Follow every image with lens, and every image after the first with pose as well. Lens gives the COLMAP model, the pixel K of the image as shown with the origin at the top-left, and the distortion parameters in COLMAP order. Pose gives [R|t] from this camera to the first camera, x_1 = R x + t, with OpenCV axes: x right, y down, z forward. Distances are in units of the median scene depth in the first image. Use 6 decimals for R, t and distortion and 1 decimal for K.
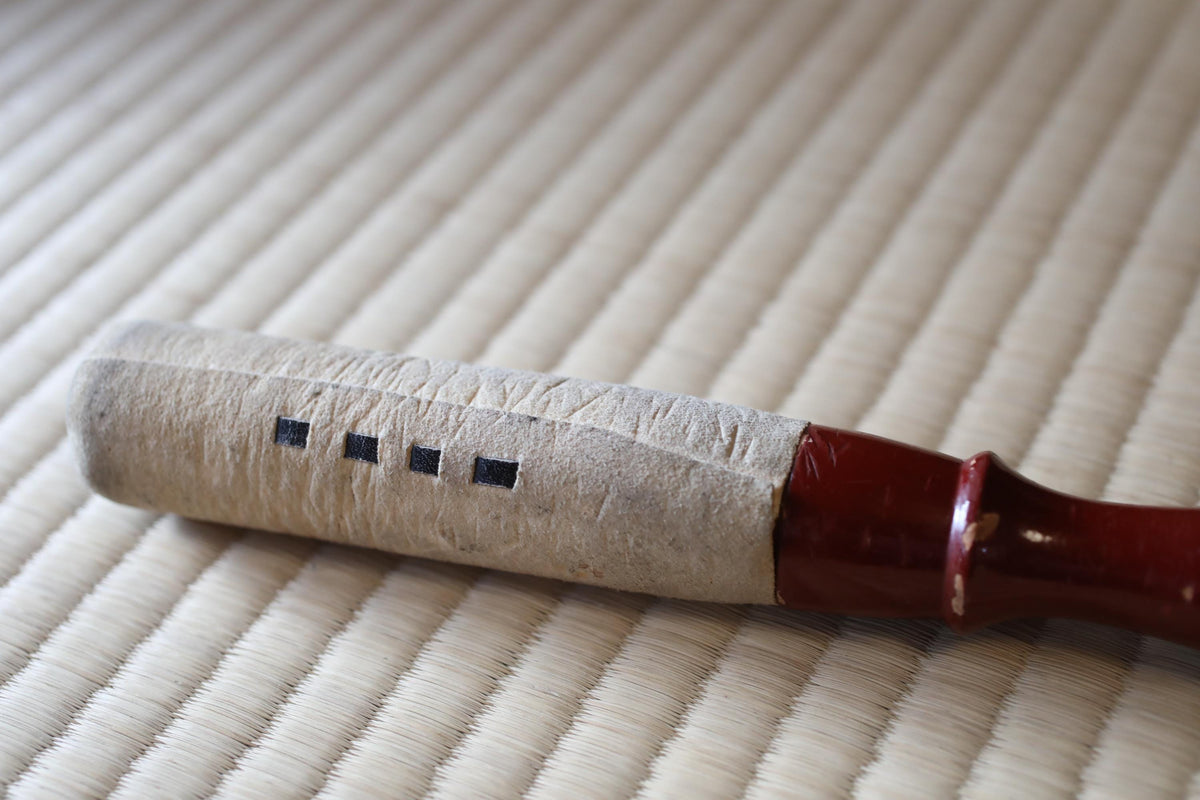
lens RADIAL K [[1877.0, 0, 600.5], [0, 1877.0, 424.4], [0, 0, 1]] dist [0.021386, 0.117819]
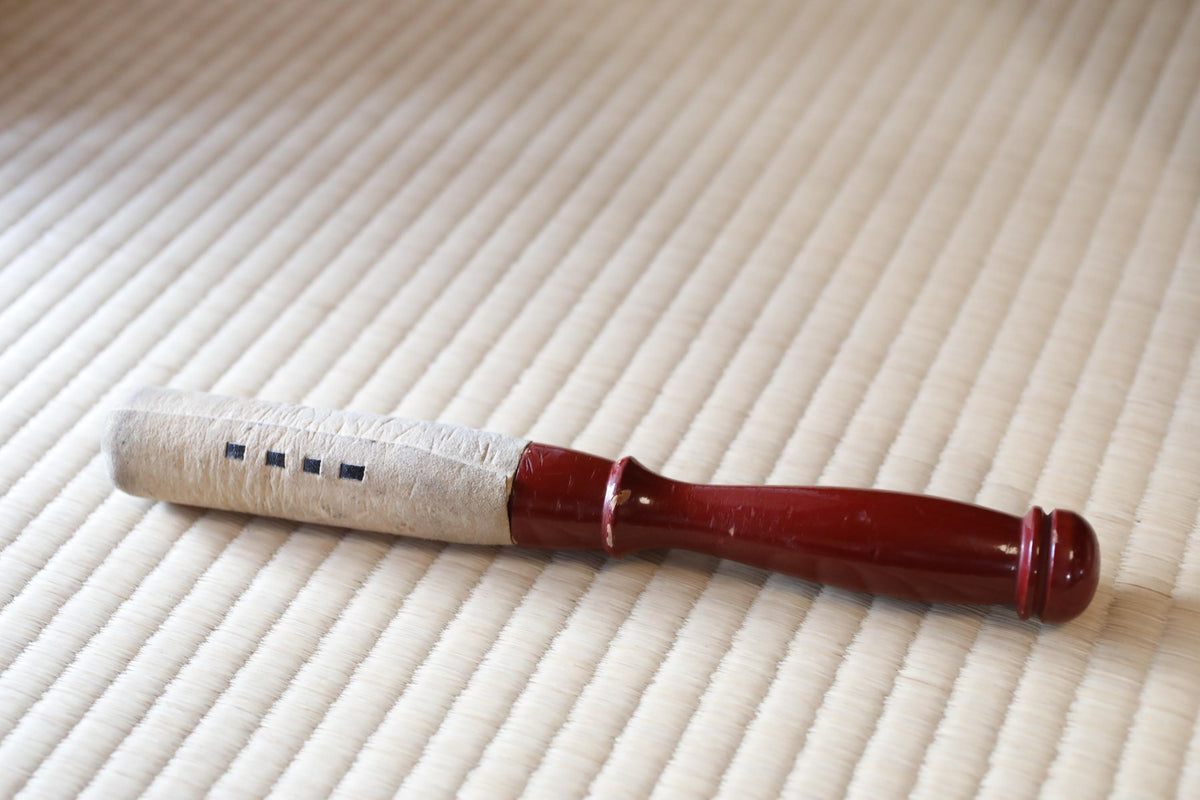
lens RADIAL K [[1877.0, 0, 600.5], [0, 1877.0, 424.4], [0, 0, 1]] dist [0.021386, 0.117819]
pose [[0.999040, -0.013580, 0.041655, 0.101218], [0.014119, 0.999820, -0.012662, 0.006317], [-0.041475, 0.013238, 0.999052, -0.750514]]
